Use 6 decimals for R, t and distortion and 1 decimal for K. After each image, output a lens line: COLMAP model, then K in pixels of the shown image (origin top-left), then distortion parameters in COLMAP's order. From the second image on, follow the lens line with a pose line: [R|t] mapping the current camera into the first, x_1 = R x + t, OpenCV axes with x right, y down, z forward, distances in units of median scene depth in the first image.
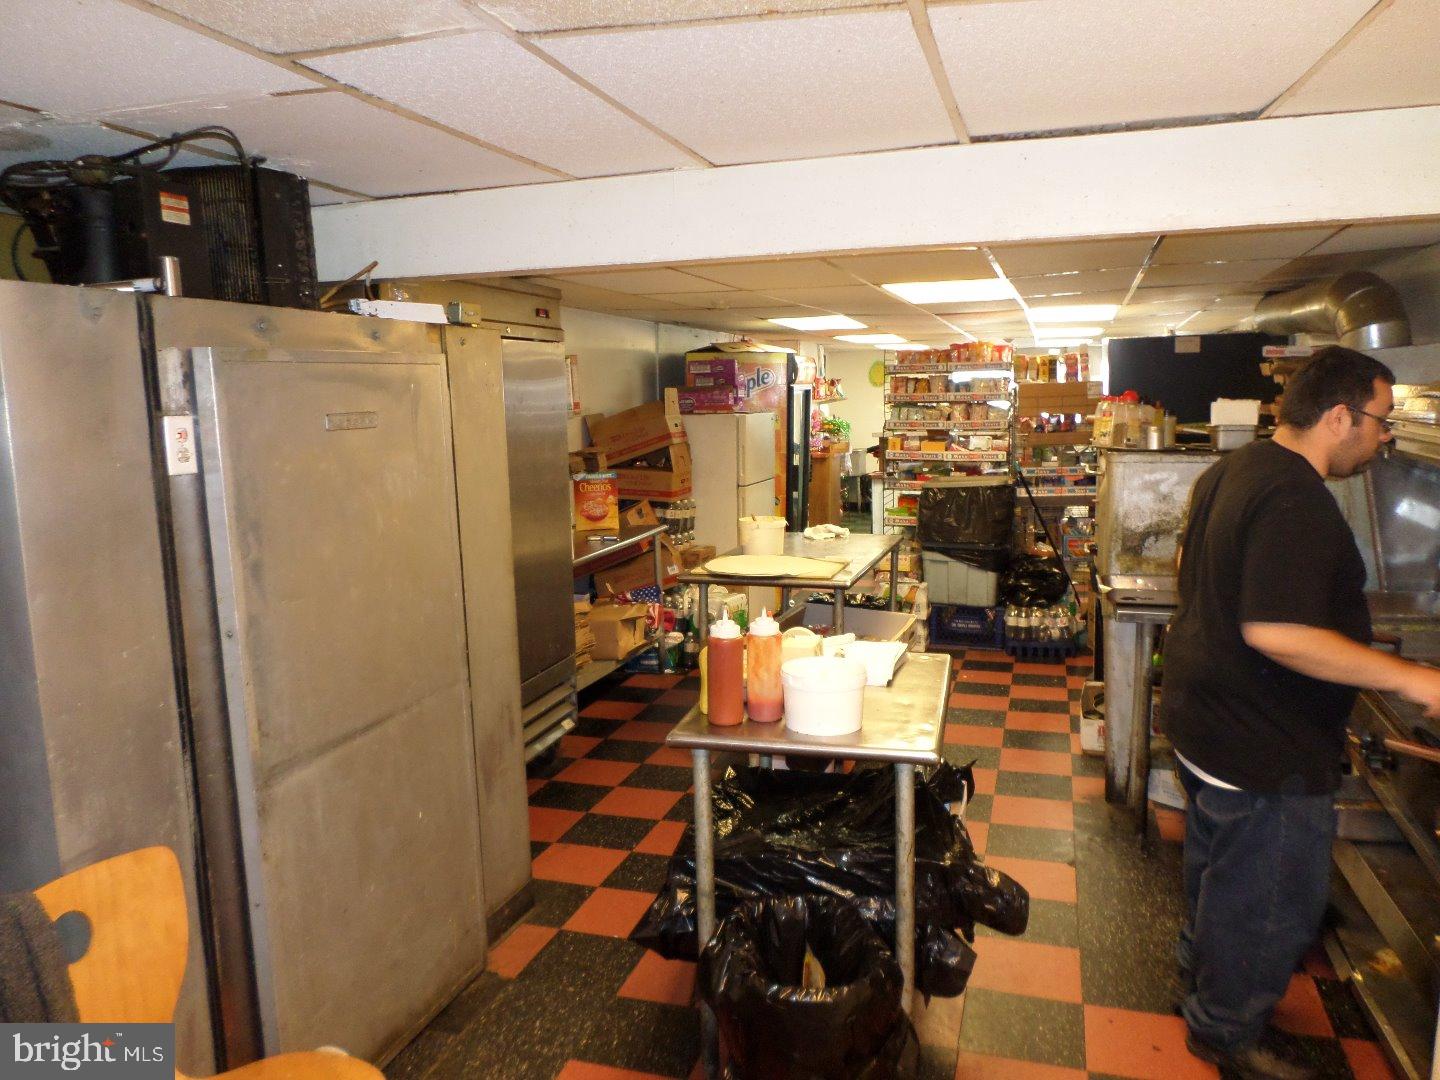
lens RADIAL K [[1094.2, 0, 719.2], [0, 1094.2, 540.6], [0, 0, 1]] dist [-0.017070, -0.005685]
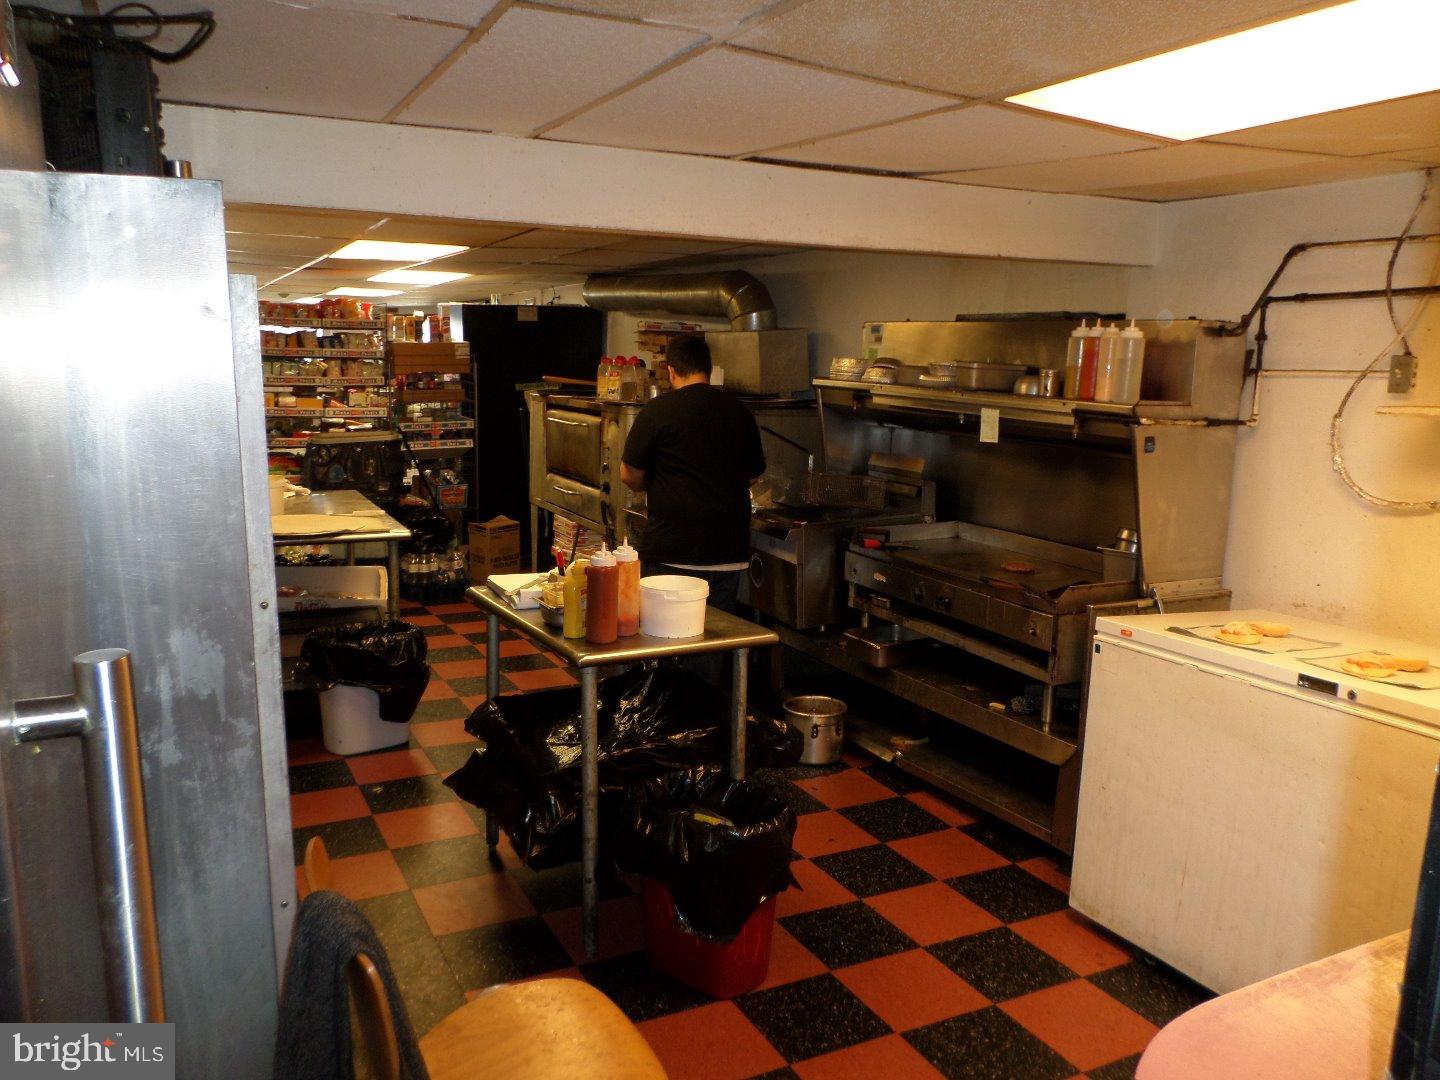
lens RADIAL K [[1094.2, 0, 718.7], [0, 1094.2, 544.9], [0, 0, 1]] dist [-0.017070, -0.005685]
pose [[0.715269, -0.085911, 0.693549, -0.250428], [0.057513, 0.996285, 0.064098, 0.000220], [-0.696479, -0.005959, 0.717553, 0.035495]]
